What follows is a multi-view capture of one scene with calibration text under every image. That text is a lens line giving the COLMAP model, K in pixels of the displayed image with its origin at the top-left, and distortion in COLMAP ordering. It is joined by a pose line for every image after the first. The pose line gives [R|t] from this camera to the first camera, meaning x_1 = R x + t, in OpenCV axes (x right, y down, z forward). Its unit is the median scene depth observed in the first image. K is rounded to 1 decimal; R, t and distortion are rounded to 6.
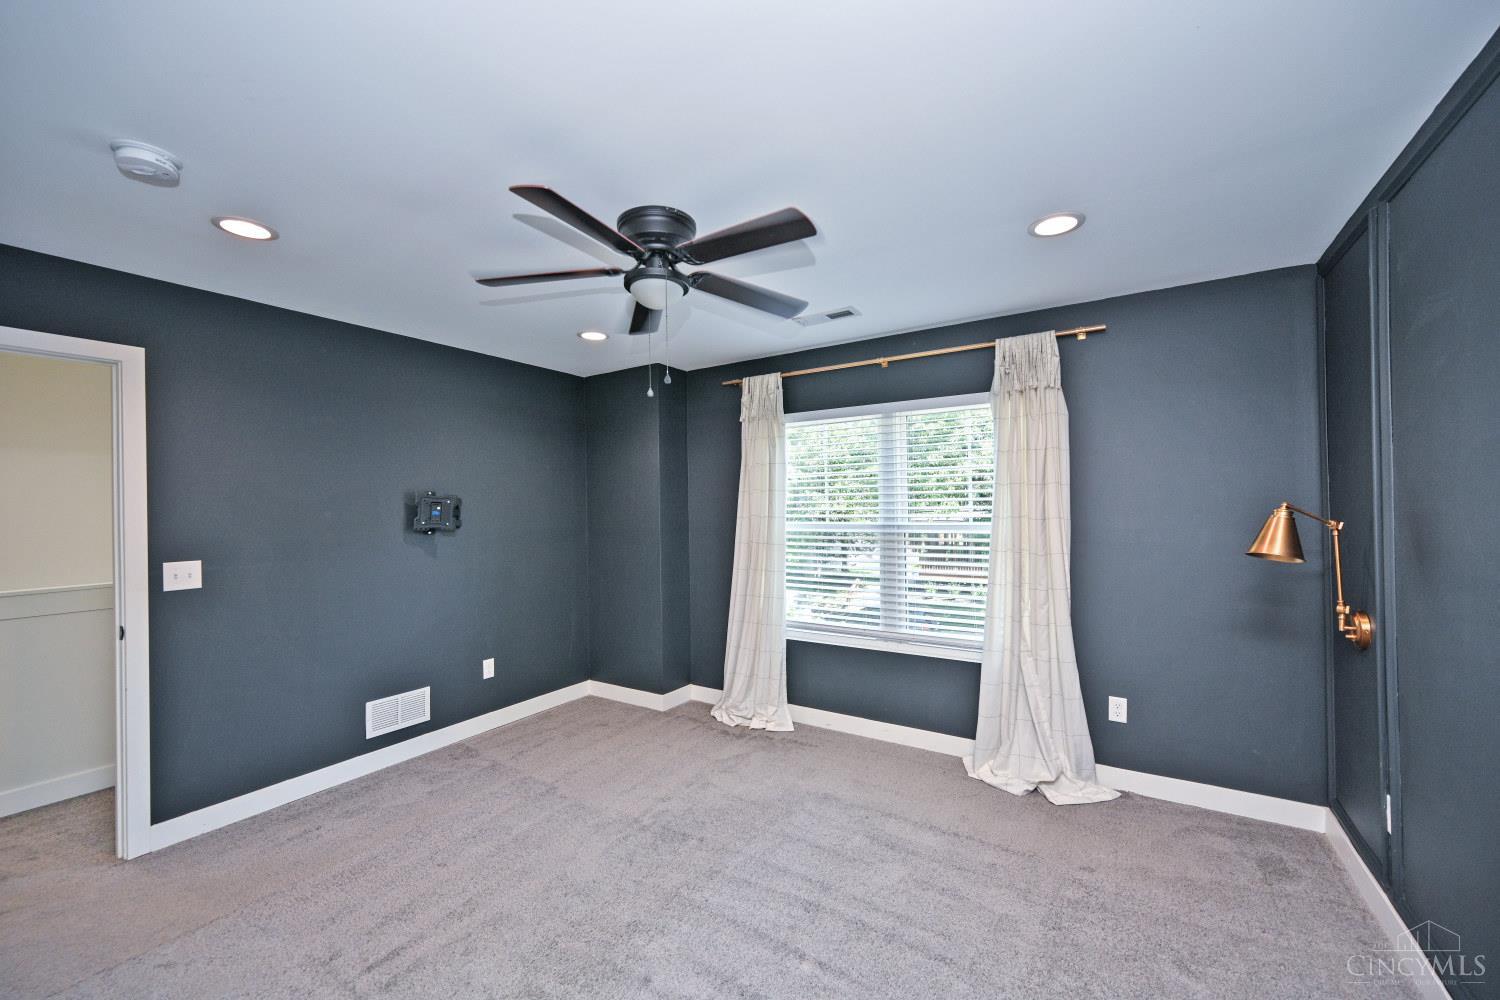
lens RADIAL K [[598.2, 0, 747.2], [0, 598.2, 504.1], [0, 0, 1]] dist [0.000784, -0.000340]
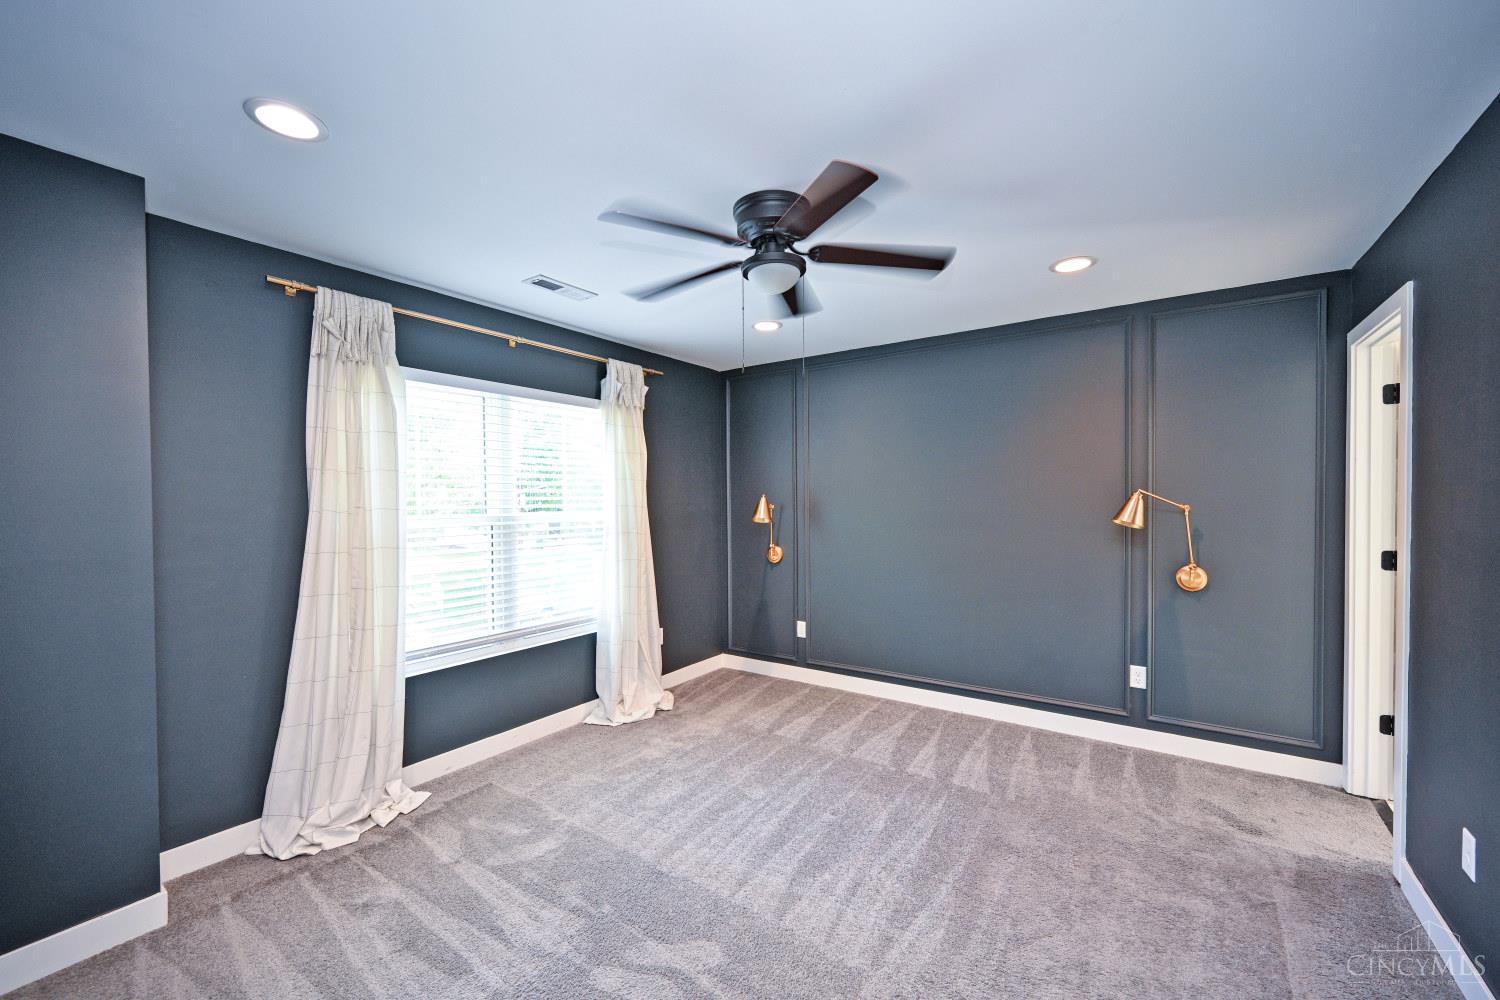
lens RADIAL K [[598.2, 0, 747.7], [0, 598.2, 499.0], [0, 0, 1]] dist [0.000784, -0.000340]
pose [[0.035890, 0.013938, 0.999259, -0.743278], [0.004248, 0.999892, -0.014100, 0.025053], [-0.999347, 0.004751, 0.035827, 0.648604]]
